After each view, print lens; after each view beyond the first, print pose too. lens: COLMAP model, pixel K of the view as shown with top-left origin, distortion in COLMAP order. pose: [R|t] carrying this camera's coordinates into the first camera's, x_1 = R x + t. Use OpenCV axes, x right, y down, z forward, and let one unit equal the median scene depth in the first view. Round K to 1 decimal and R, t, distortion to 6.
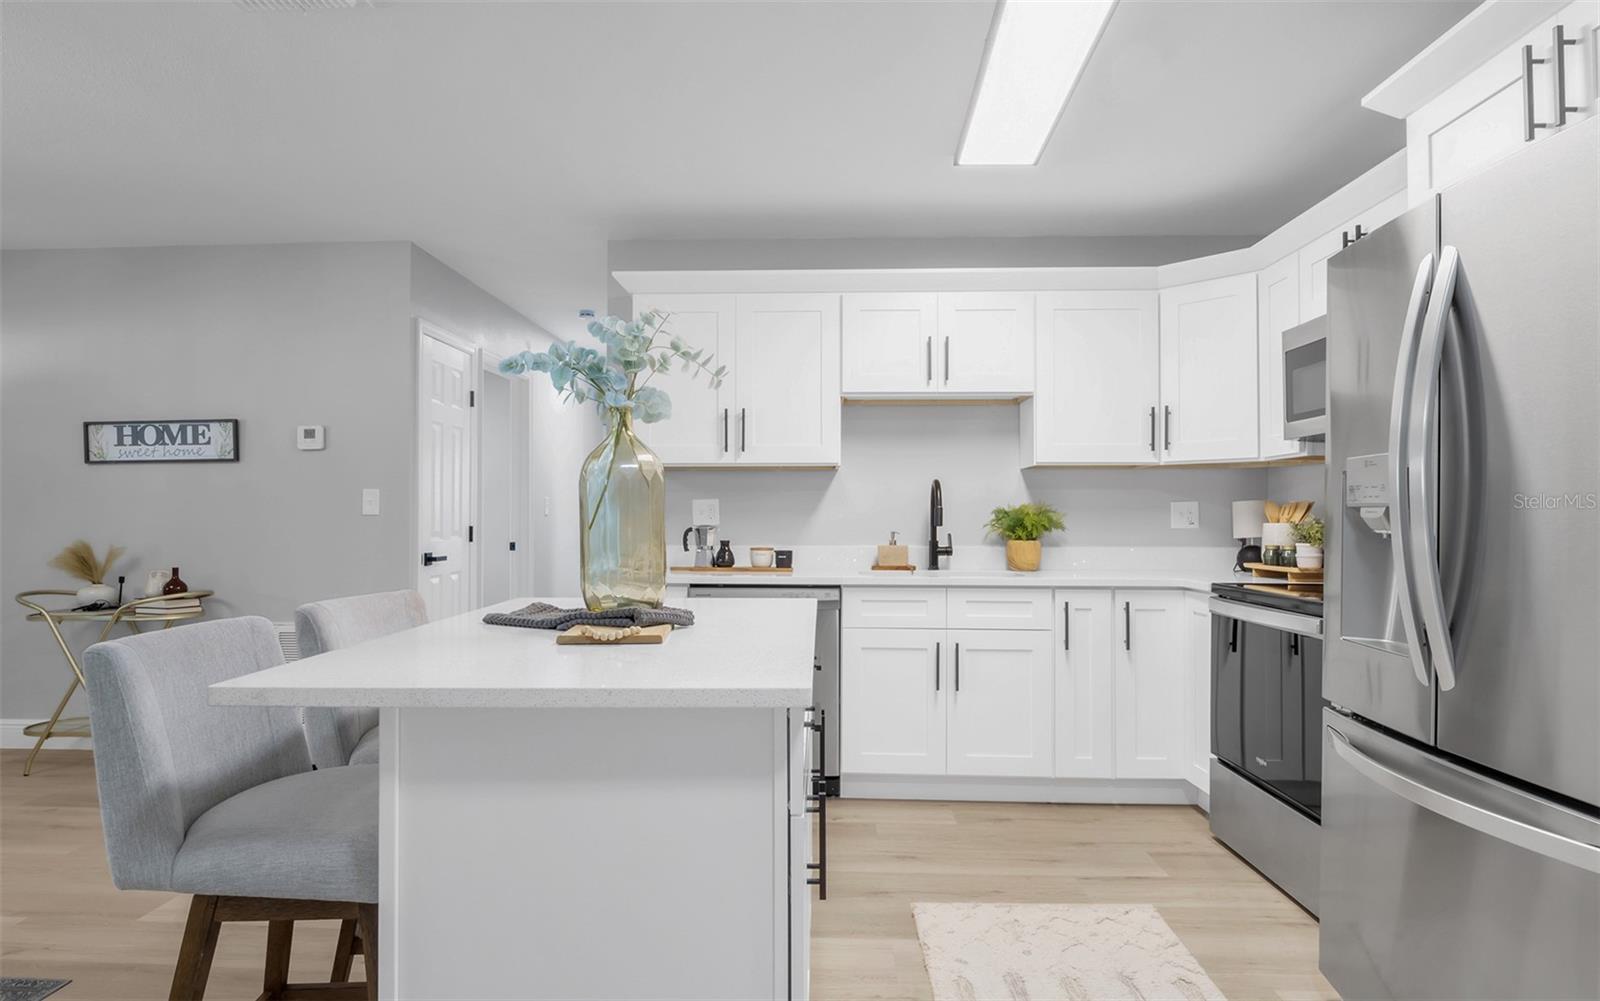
lens RADIAL K [[881.2, 0, 793.5], [0, 881.2, 495.2], [0, 0, 1]] dist [0.000639, -0.016832]
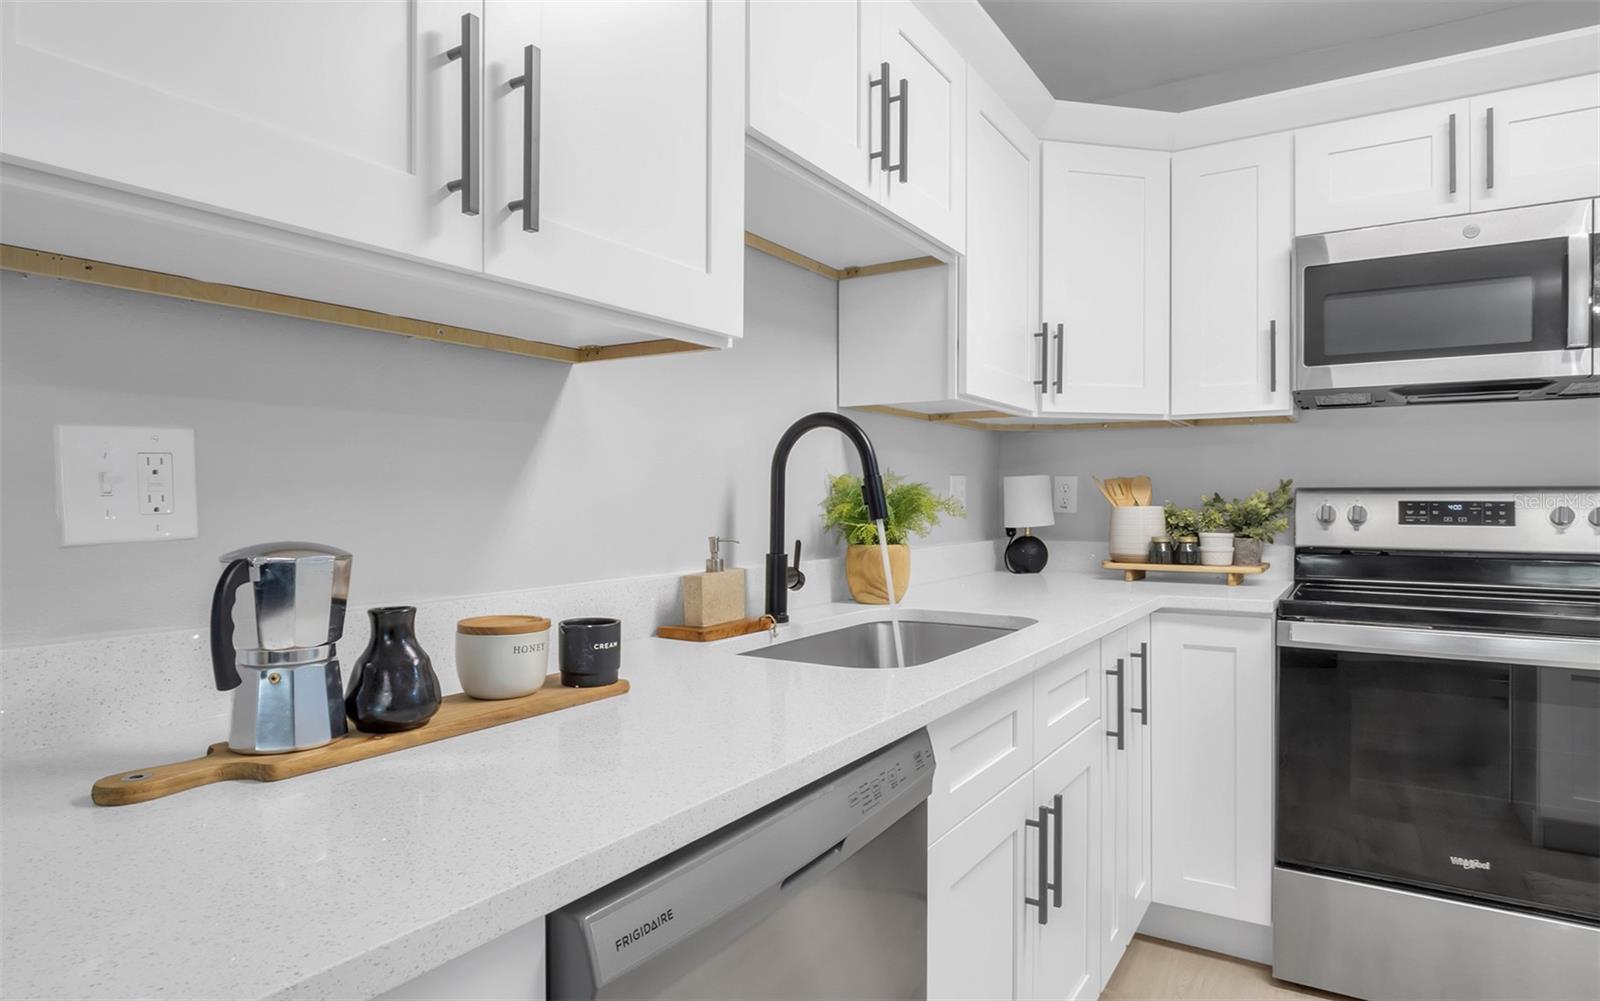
lens RADIAL K [[902.3, 0, 800.0], [0, 902.3, 500.5], [0, 0, 1]] dist [-0.001042, -0.018114]
pose [[0.506359, -0.006001, 0.862302, -0.229786], [-0.021127, 0.999589, 0.019363, 0.017008], [-0.862064, -0.028022, 0.506024, 0.807462]]
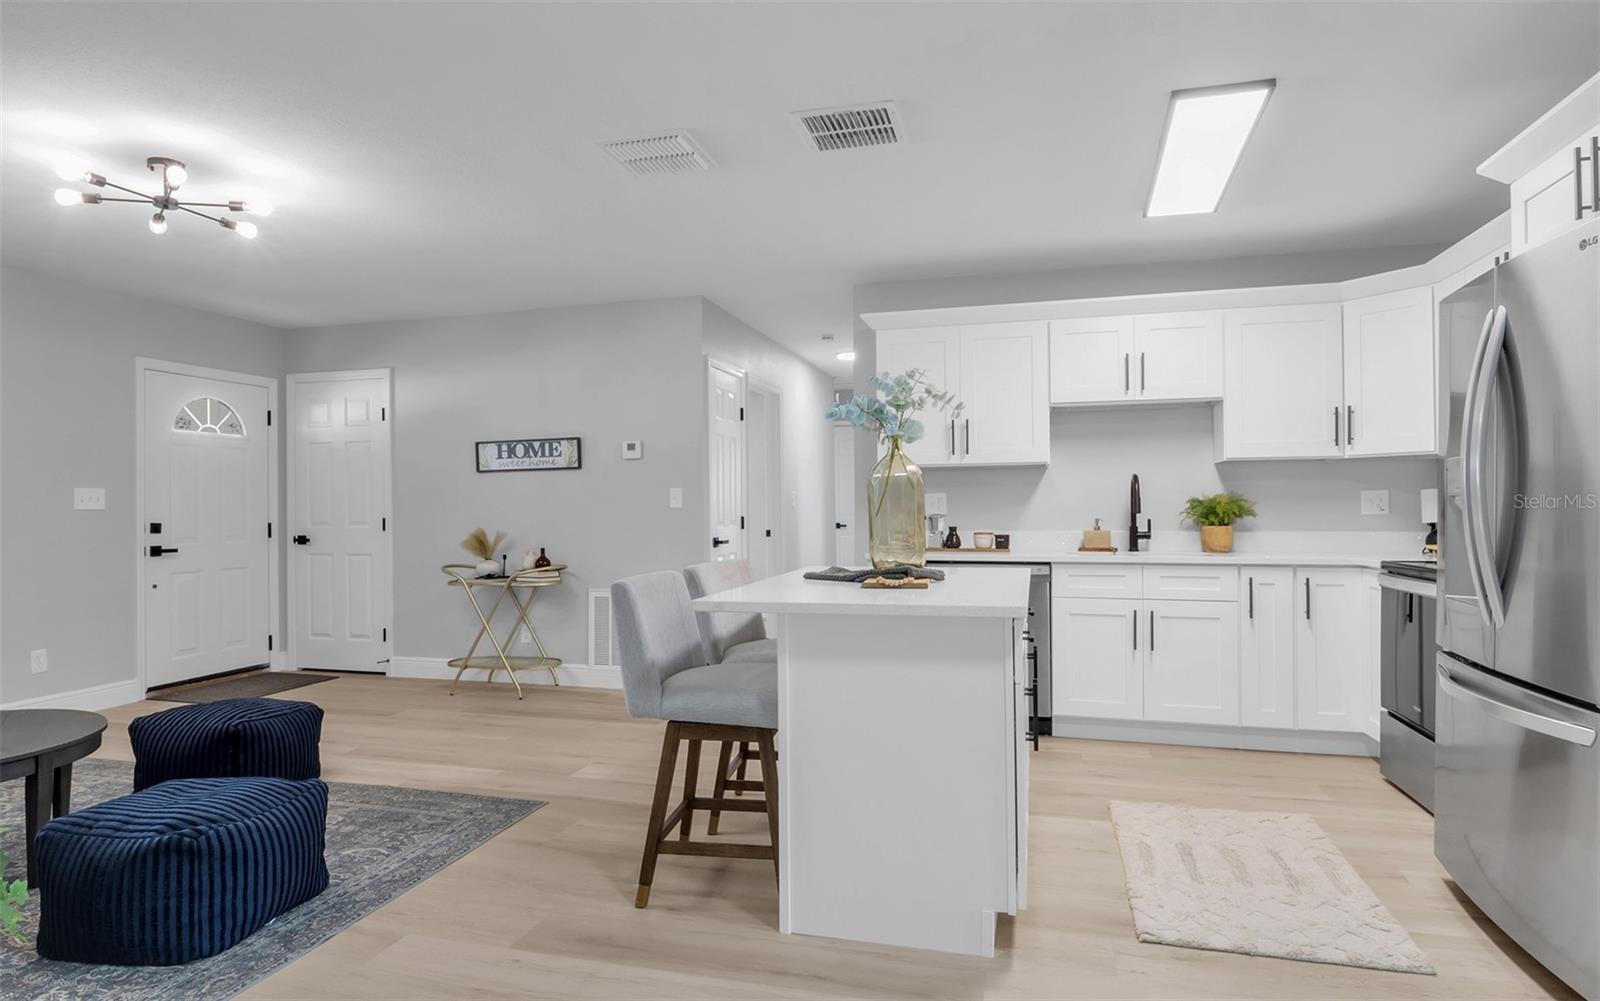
lens RADIAL K [[881.2, 0, 793.5], [0, 881.2, 495.2], [0, 0, 1]] dist [0.000639, -0.016832]
pose [[0.972266, -0.011207, -0.233608, -0.006368], [0.013583, 0.999871, 0.008566, -0.006150], [0.233482, -0.011501, 0.972293, -0.252910]]
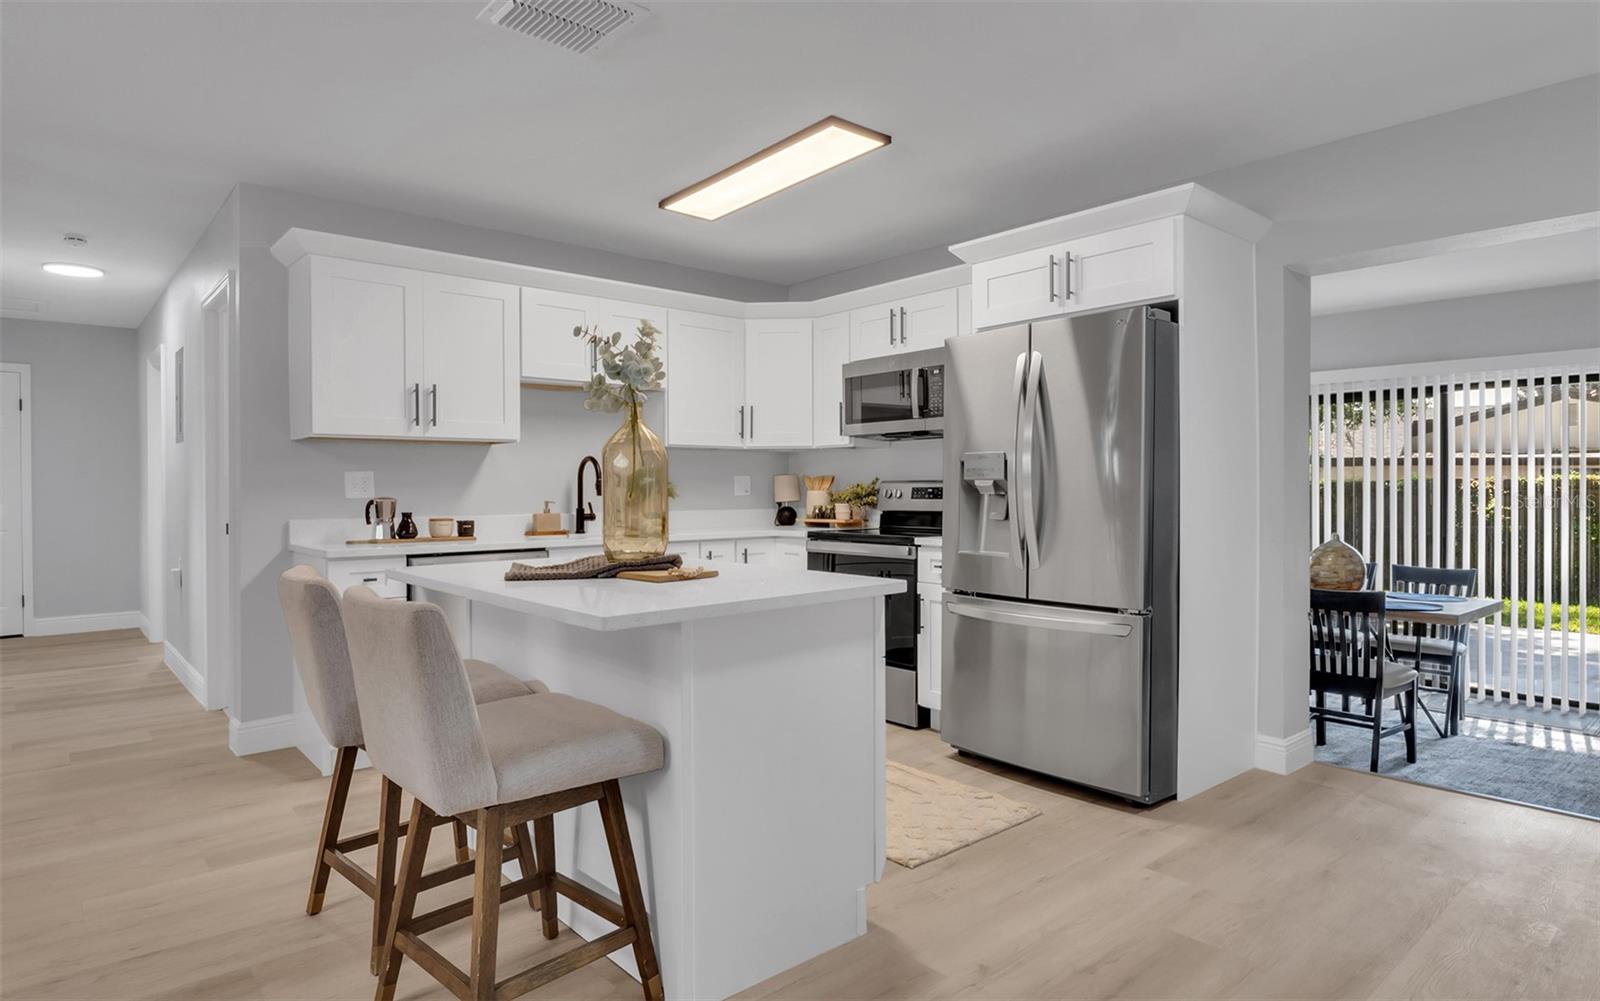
lens RADIAL K [[881.2, 0, 793.5], [0, 881.2, 495.2], [0, 0, 1]] dist [0.000639, -0.016832]
pose [[0.727341, -0.011607, 0.686178, -0.458710], [-0.010916, 0.999535, 0.028479, -0.002218], [-0.686190, -0.028204, 0.726876, -0.042986]]
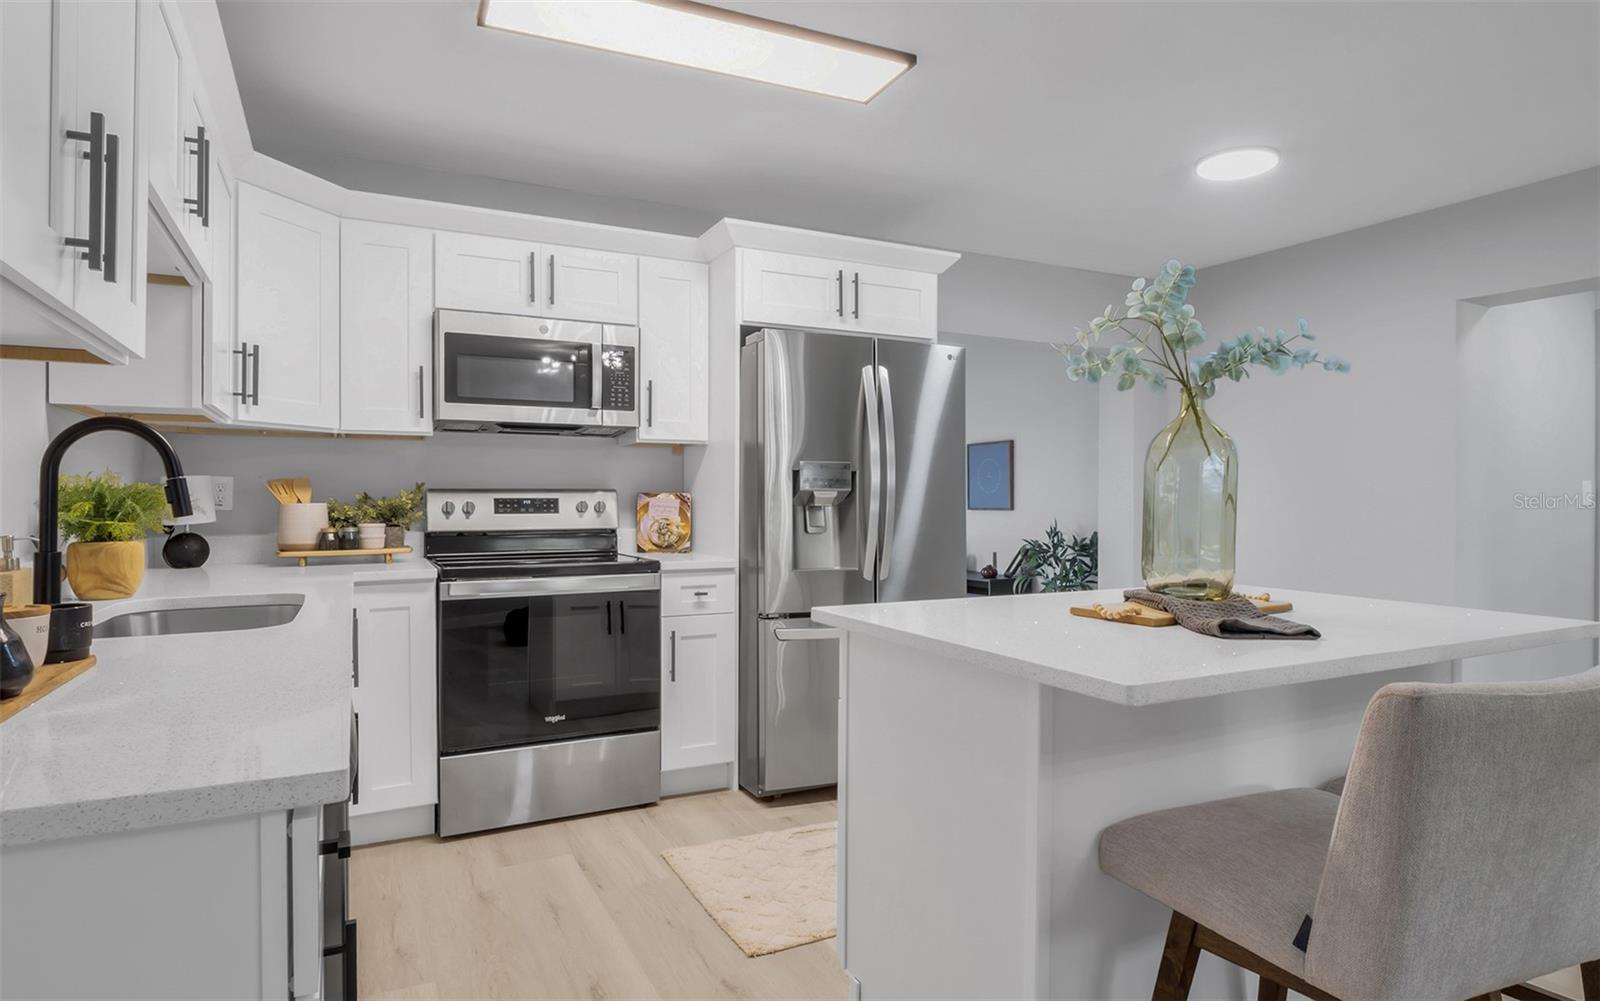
lens RADIAL K [[881.2, 0, 793.5], [0, 881.2, 495.2], [0, 0, 1]] dist [0.000639, -0.016832]
pose [[-0.485268, -0.002790, 0.874361, -0.423358], [-0.023812, 0.999666, -0.010025, 0.019452], [-0.874041, -0.025685, -0.485172, 0.937357]]
